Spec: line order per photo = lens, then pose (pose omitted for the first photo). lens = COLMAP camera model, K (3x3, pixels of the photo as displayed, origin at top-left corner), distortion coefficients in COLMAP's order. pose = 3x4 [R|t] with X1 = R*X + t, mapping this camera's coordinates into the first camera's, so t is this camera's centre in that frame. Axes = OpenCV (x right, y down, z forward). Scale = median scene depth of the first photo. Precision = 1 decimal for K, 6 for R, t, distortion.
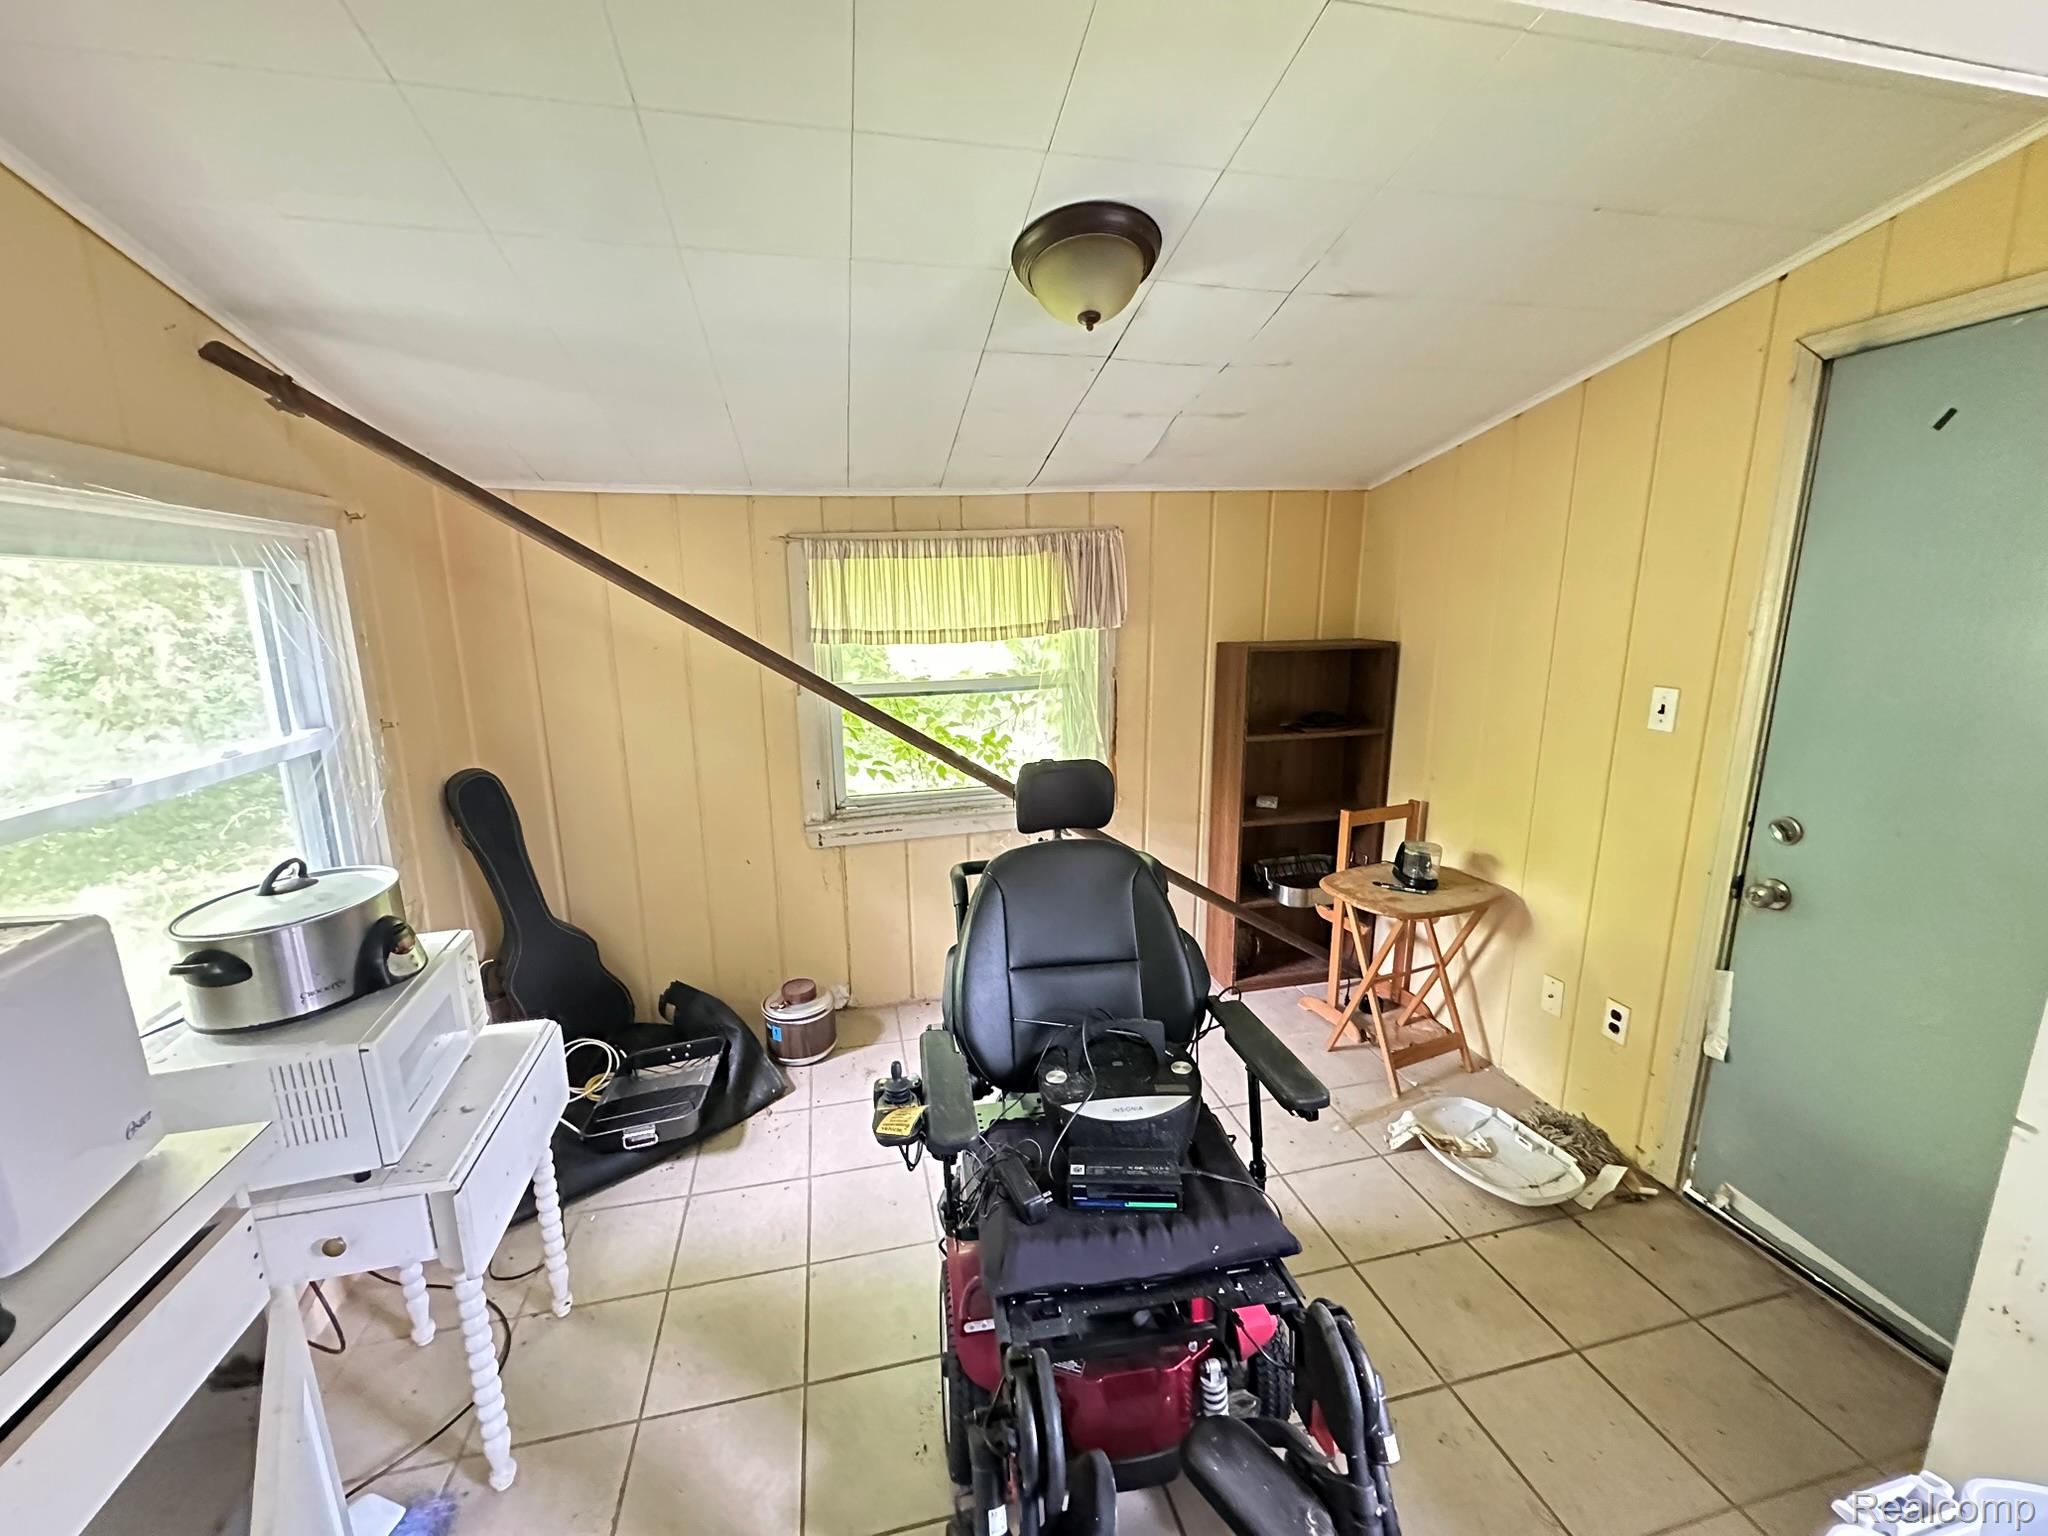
lens RADIAL K [[819.1, 0, 1017.2], [0, 819.1, 765.5], [0, 0, 1]] dist [0.003818, -0.000149]
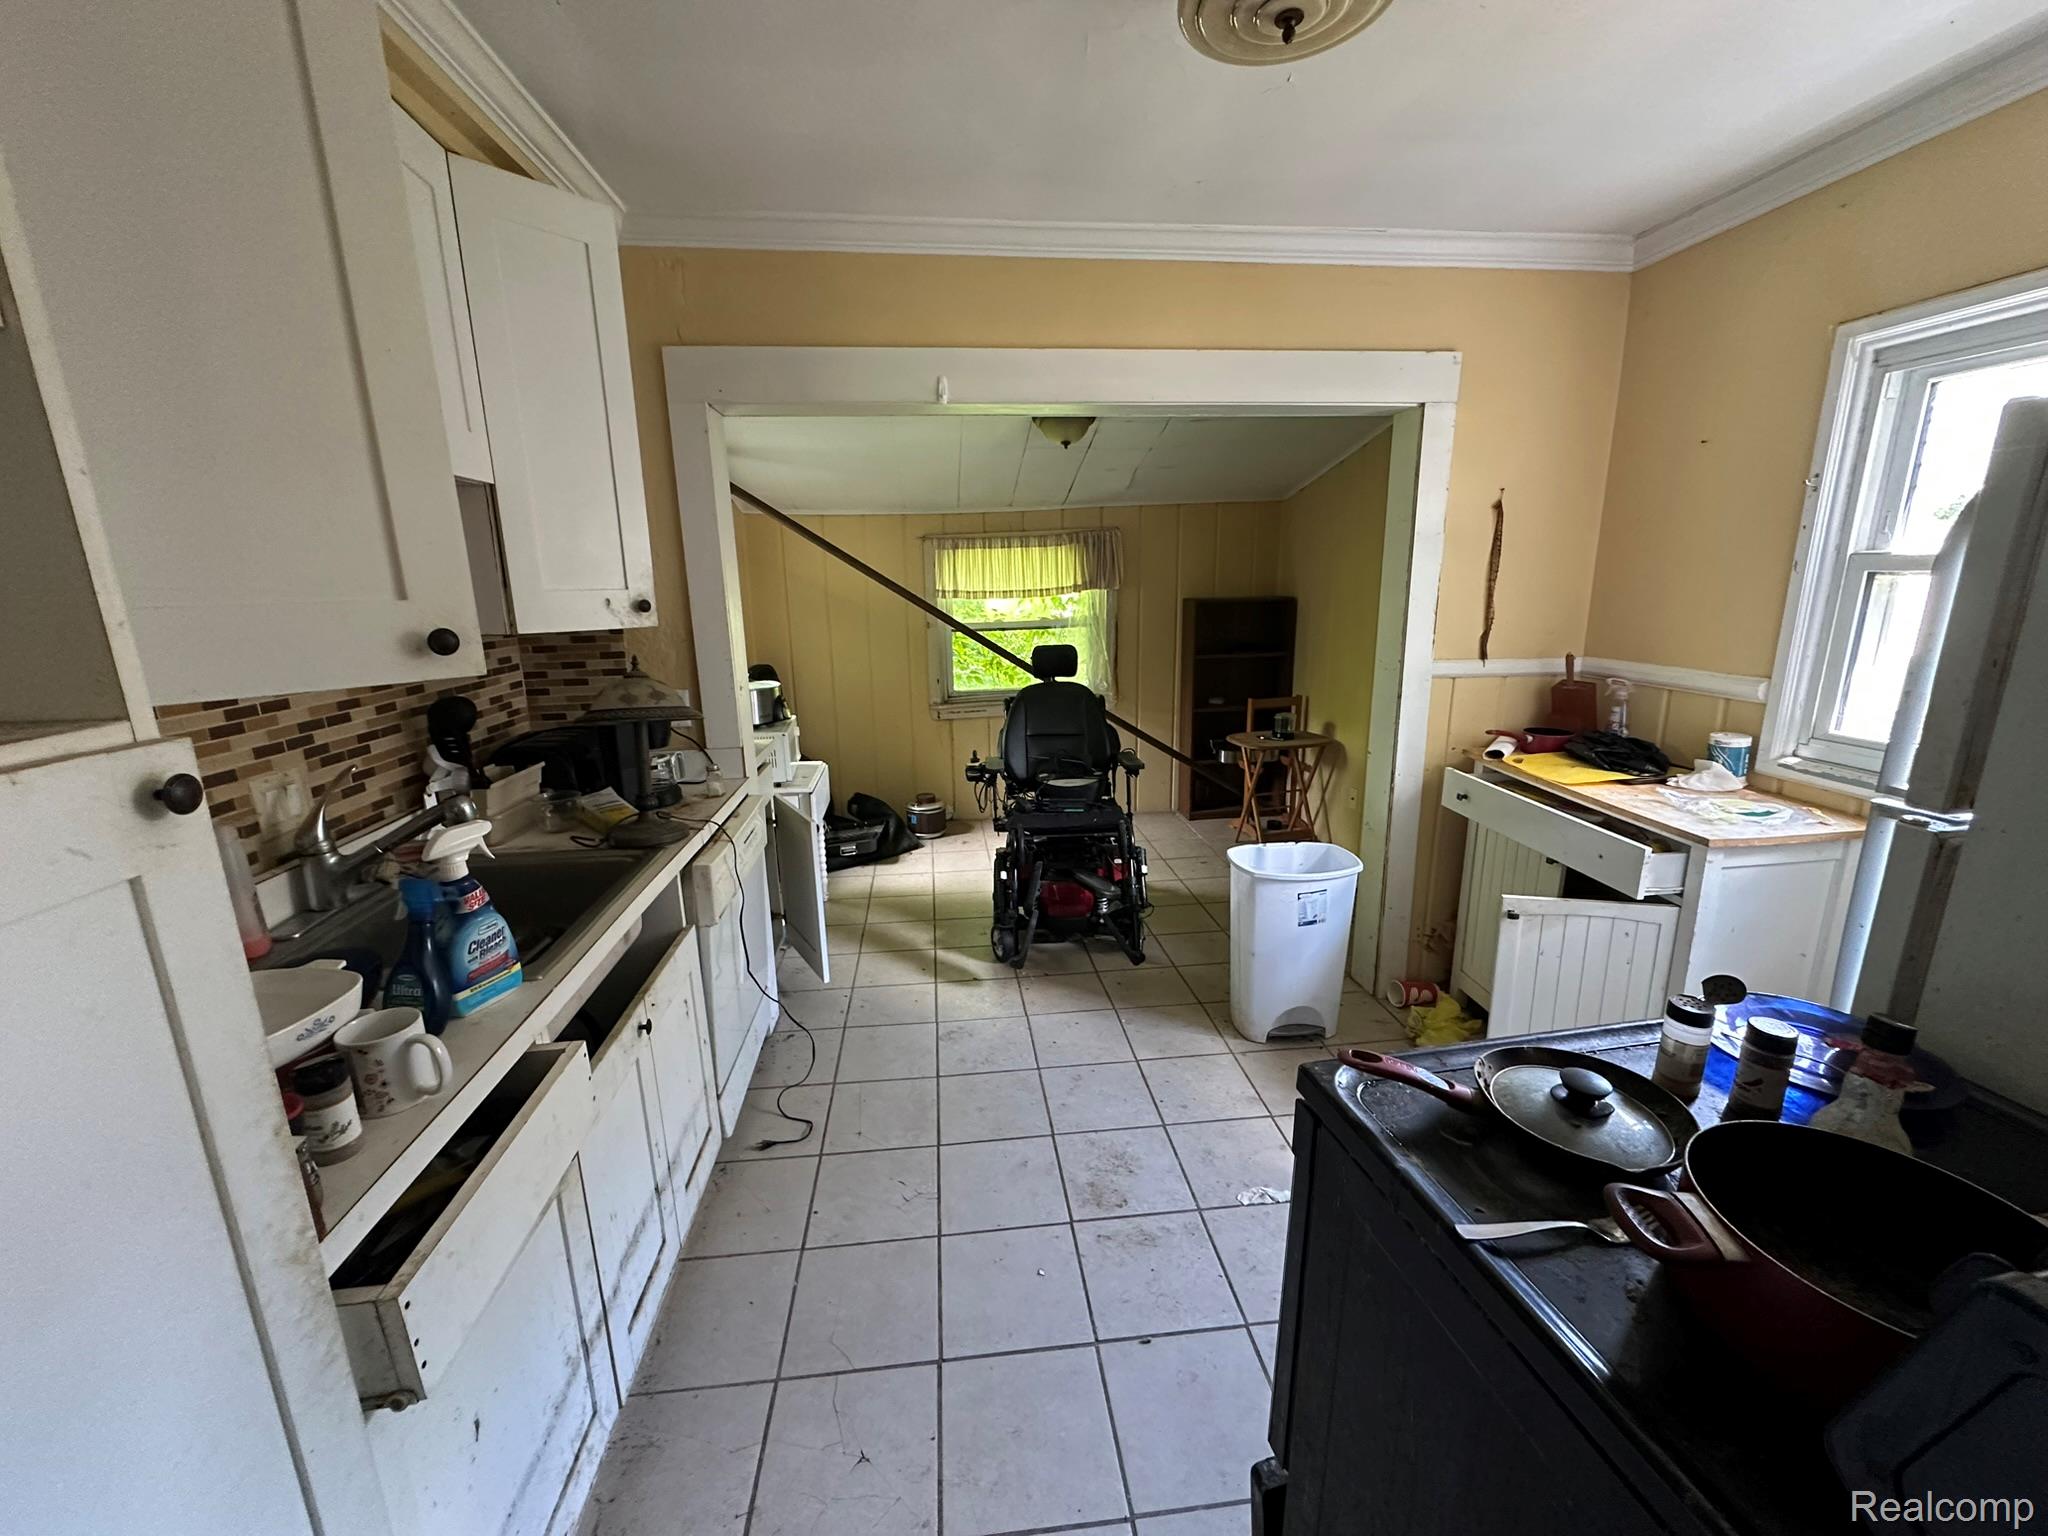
lens RADIAL K [[819.1, 0, 1025.6], [0, 819.1, 767.5], [0, 0, 1]] dist [0.003818, -0.000149]
pose [[0.993556, 0.020363, -0.111494, 0.137739], [-0.017779, 0.999551, 0.024120, 0.162919], [0.111936, -0.021983, 0.993472, -0.706769]]
